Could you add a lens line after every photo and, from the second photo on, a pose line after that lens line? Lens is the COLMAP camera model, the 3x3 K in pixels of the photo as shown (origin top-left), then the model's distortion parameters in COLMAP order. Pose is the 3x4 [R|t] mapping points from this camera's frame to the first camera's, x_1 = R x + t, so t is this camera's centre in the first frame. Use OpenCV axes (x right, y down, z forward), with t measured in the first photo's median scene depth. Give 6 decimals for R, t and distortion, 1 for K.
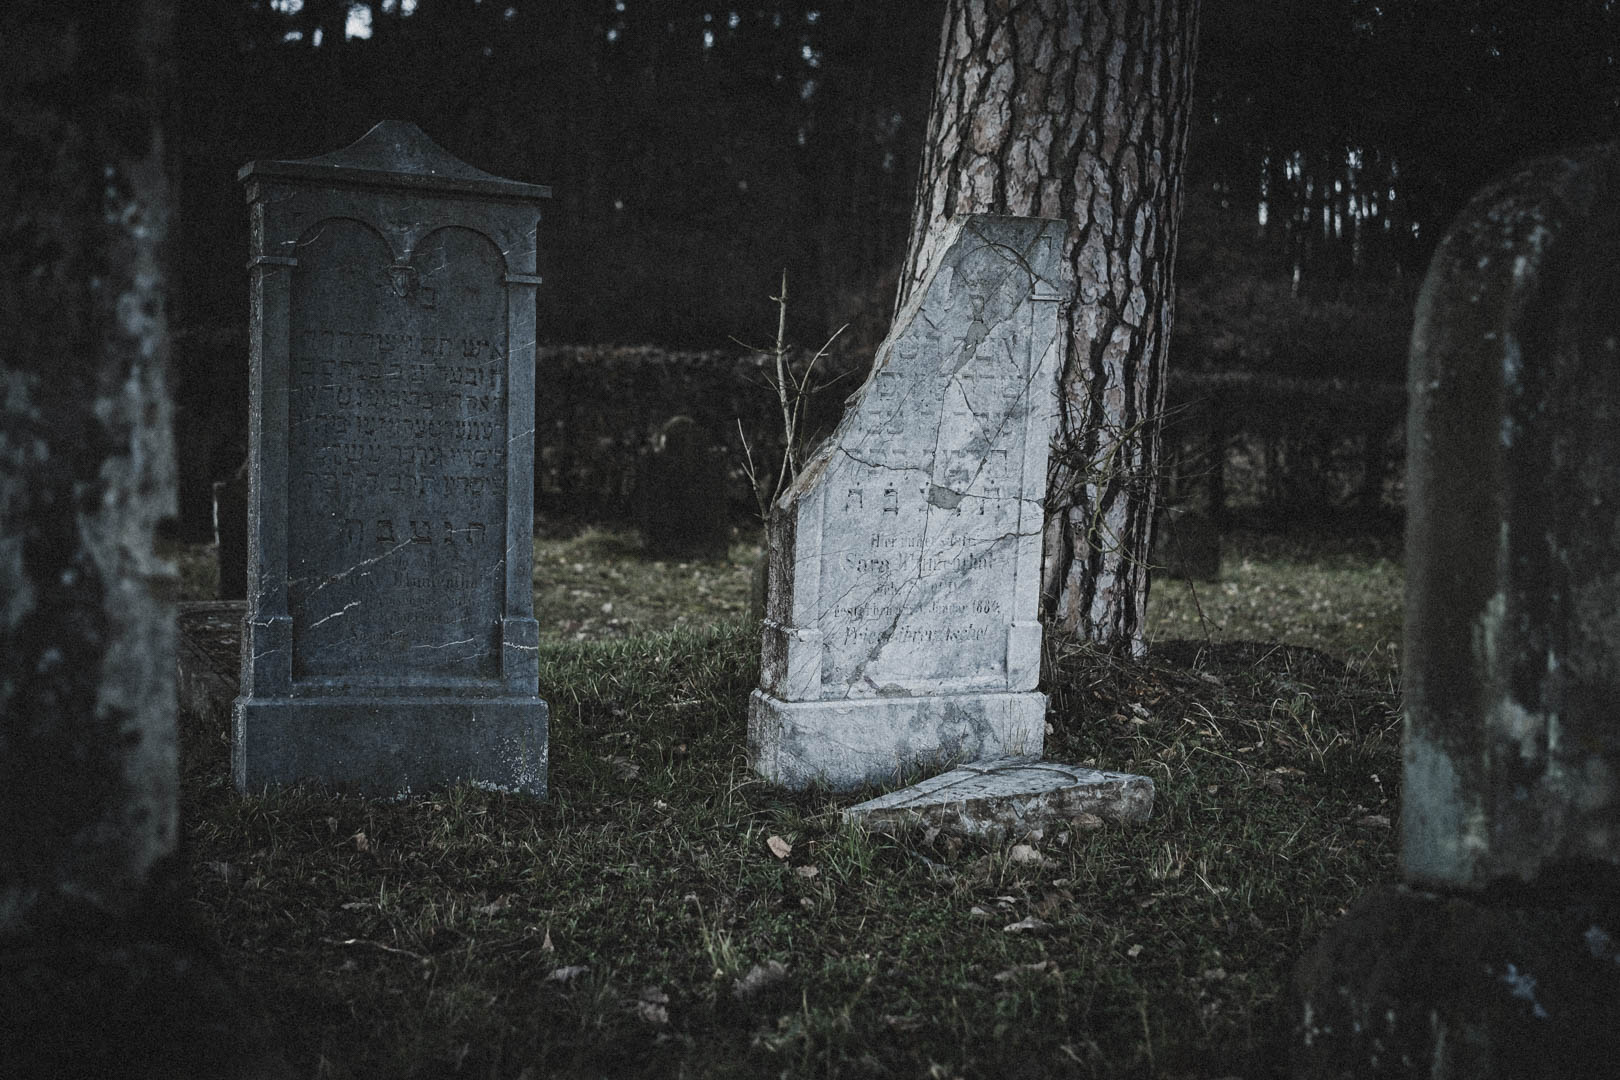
lens RADIAL K [[2316.3, 0, 810.3], [0, 2316.3, 544.1], [0, 0, 1]] dist [0.019217, 0.000000]
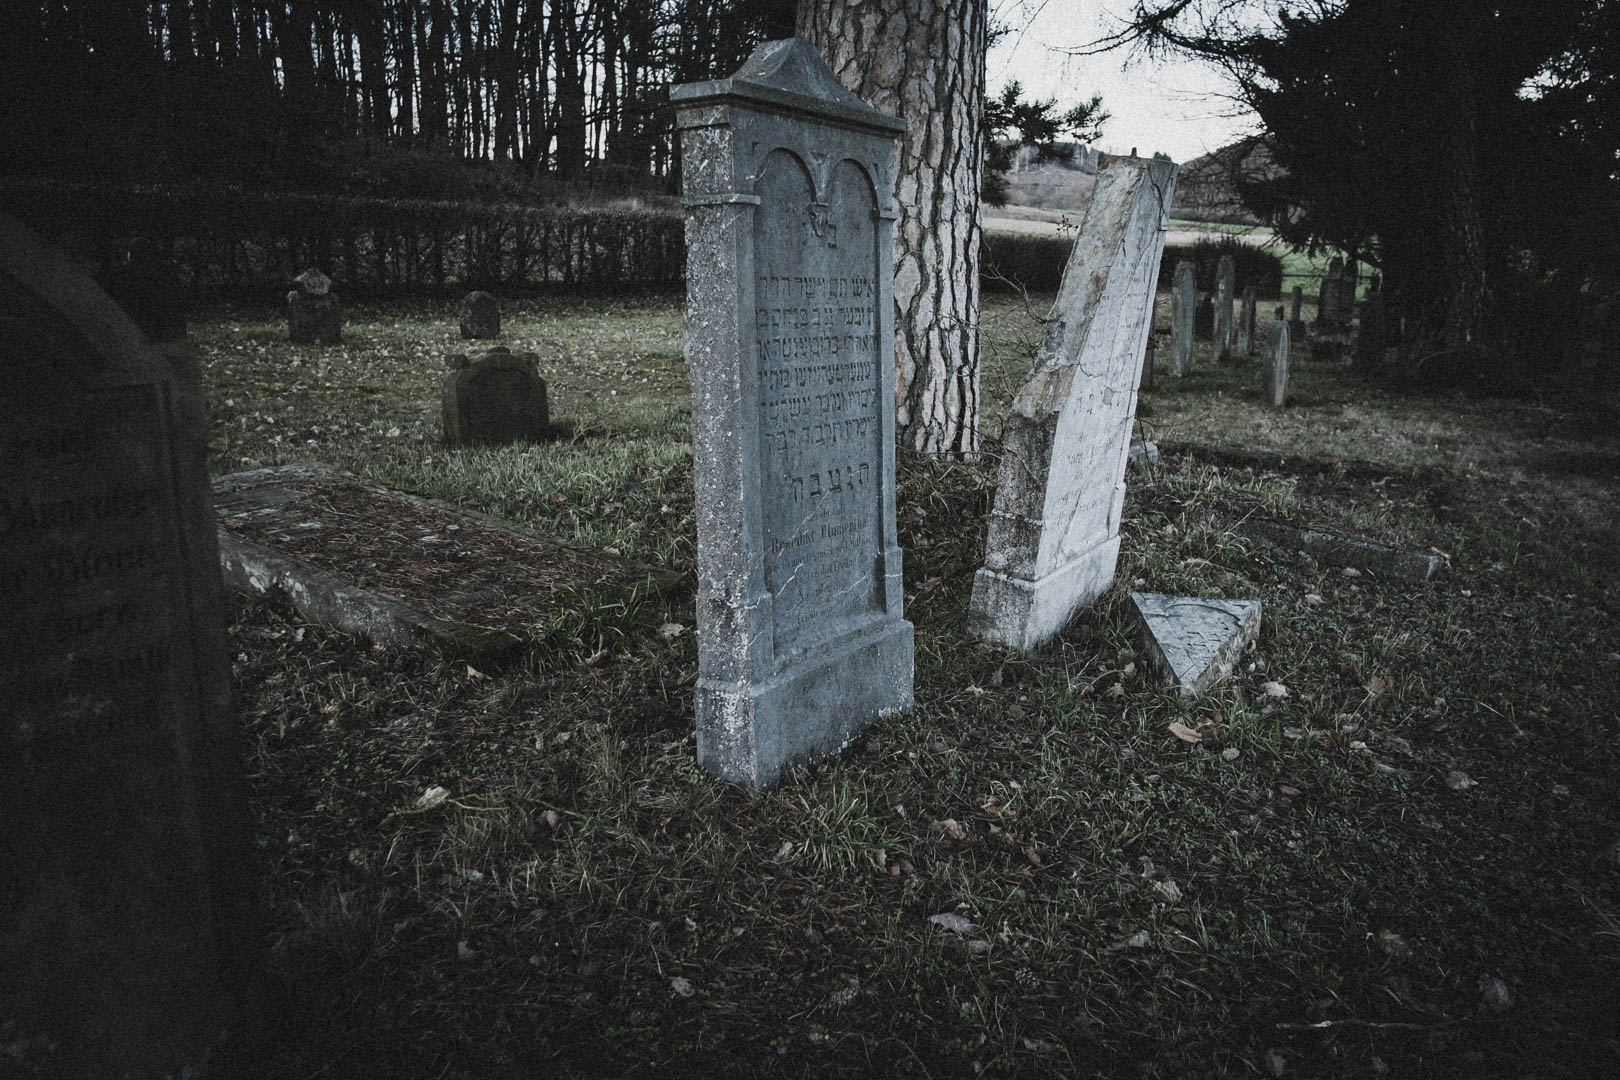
lens RADIAL K [[1250.9, 0, 810.5], [0, 1250.9, 529.7], [0, 0, 1]] dist [-0.025524, -0.002382]
pose [[0.852975, -0.117970, 0.508445, -0.335979], [0.018148, 0.980238, 0.196990, -0.066977], [-0.521636, -0.158800, 0.838259, 0.416322]]
